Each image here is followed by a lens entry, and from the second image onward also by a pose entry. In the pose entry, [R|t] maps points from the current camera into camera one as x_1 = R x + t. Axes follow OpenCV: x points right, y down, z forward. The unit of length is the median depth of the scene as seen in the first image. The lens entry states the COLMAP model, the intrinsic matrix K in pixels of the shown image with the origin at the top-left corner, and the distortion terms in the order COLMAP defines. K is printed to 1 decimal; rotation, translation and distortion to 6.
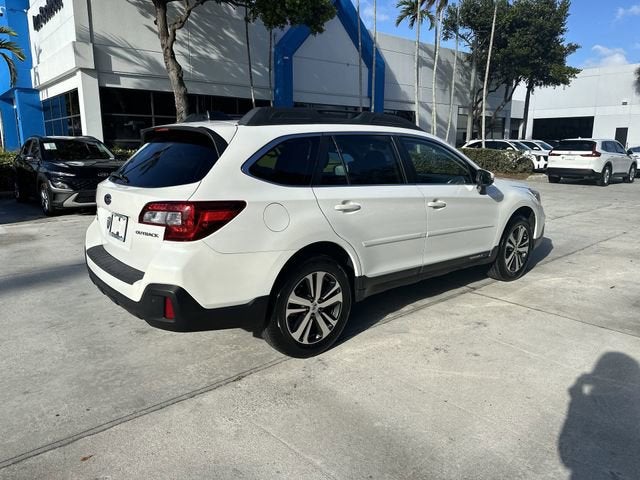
lens RADIAL K [[453.0, 0, 321.5], [0, 453.0, 226.8], [0, 0, 1]] dist [0.037881, -0.050991]
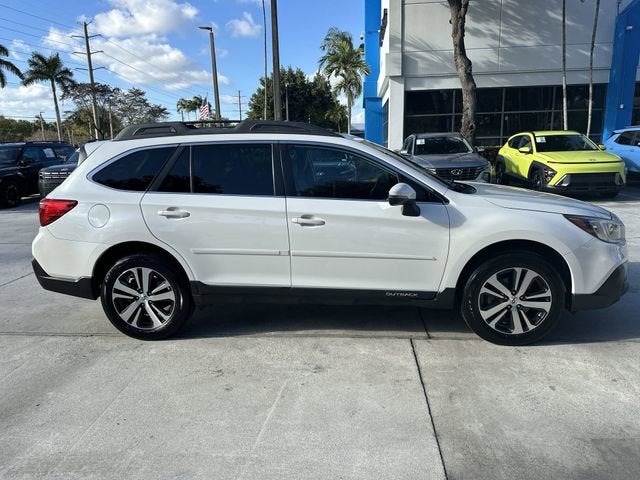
lens RADIAL K [[453.0, 0, 321.9], [0, 453.0, 236.7], [0, 0, 1]] dist [0.037881, -0.050991]
pose [[0.698652, 0.122368, -0.704919, 0.822510], [-0.100013, 0.992295, 0.073130, -0.079707], [0.708437, 0.019409, 0.705508, 0.377249]]
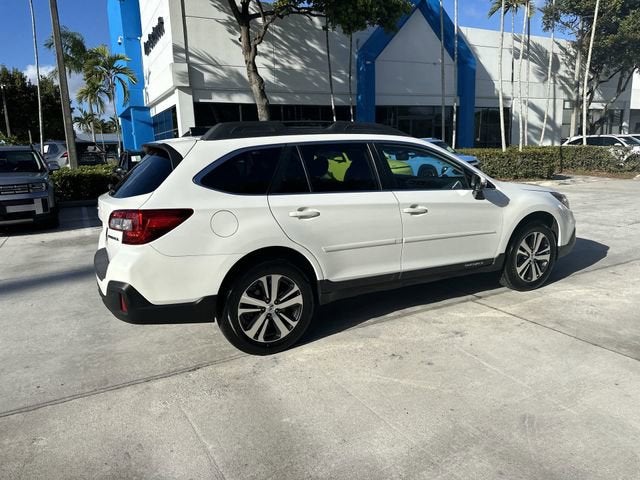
lens RADIAL K [[453.0, 0, 320.3], [0, 453.0, 227.0], [0, 0, 1]] dist [0.037881, -0.050991]
pose [[0.974730, 0.004709, -0.223336, 0.251894], [-0.006194, 0.999963, -0.005952, -0.005449], [0.223299, 0.007185, 0.974723, -0.009964]]
